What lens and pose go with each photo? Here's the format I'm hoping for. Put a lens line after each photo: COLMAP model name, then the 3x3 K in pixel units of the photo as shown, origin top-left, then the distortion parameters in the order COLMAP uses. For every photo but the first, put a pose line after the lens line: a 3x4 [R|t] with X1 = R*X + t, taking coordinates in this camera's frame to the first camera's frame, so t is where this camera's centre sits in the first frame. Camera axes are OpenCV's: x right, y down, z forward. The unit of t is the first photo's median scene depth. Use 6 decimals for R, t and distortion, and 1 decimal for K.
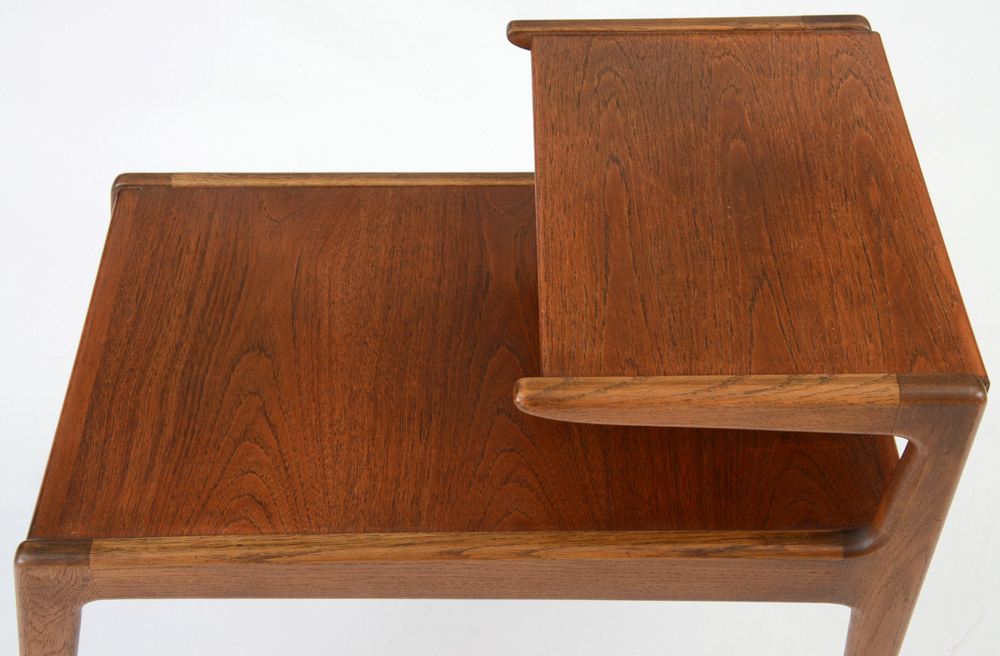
lens RADIAL K [[1501.7, 0, 479.9], [0, 1501.7, 318.9], [0, 0, 1]] dist [0.159863, 0.000000]
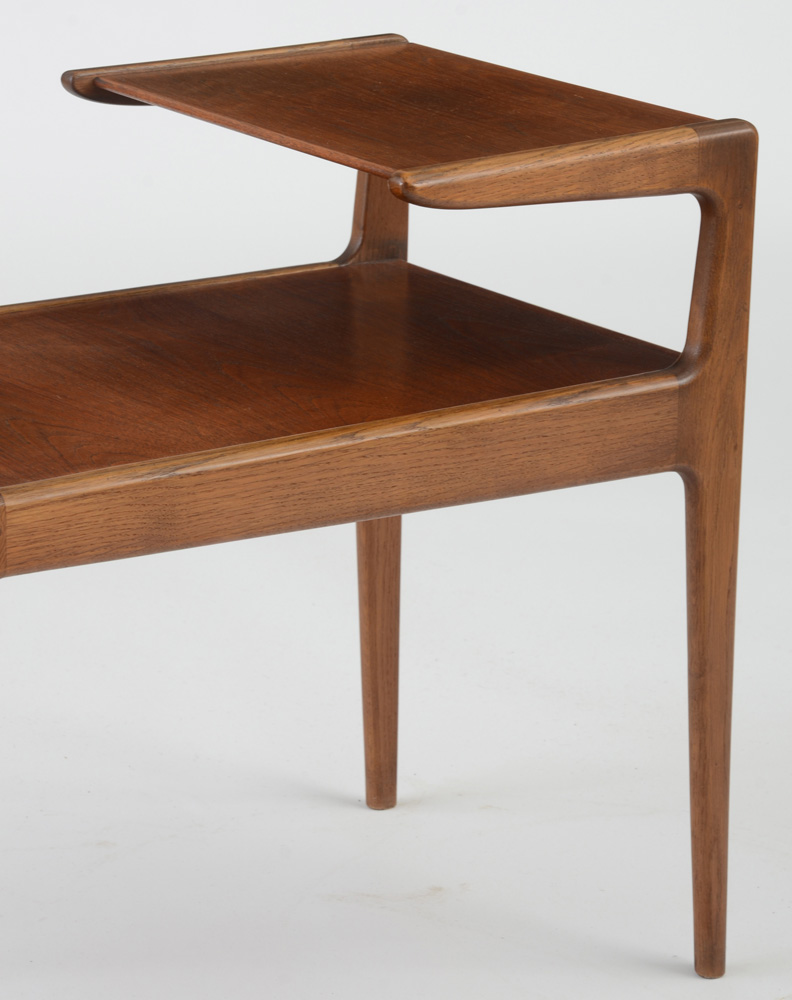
lens RADIAL K [[4112.6, 0, 405.2], [0, 4112.6, 495.9], [0, 0, 1]] dist [1.096940, 0.000000]
pose [[0.812995, -0.147144, 0.563371, -1.308966], [0.403354, 0.840113, -0.362651, 1.032974], [-0.419934, 0.522071, 0.742359, -0.789118]]
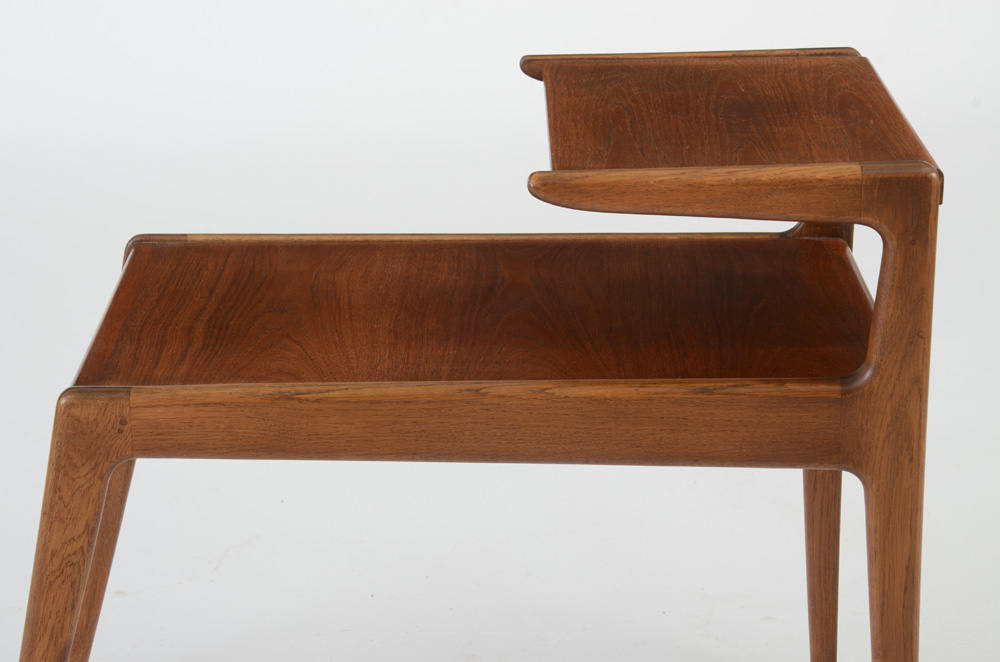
lens RADIAL K [[2591.7, 0, 481.4], [0, 2591.7, 345.8], [0, 0, 1]] dist [0.593017, 0.000000]
pose [[0.999995, -0.003000, -0.000764, -0.009280], [0.002328, 0.891435, -0.453143, 0.895863], [0.002040, 0.453139, 0.891438, -0.602781]]
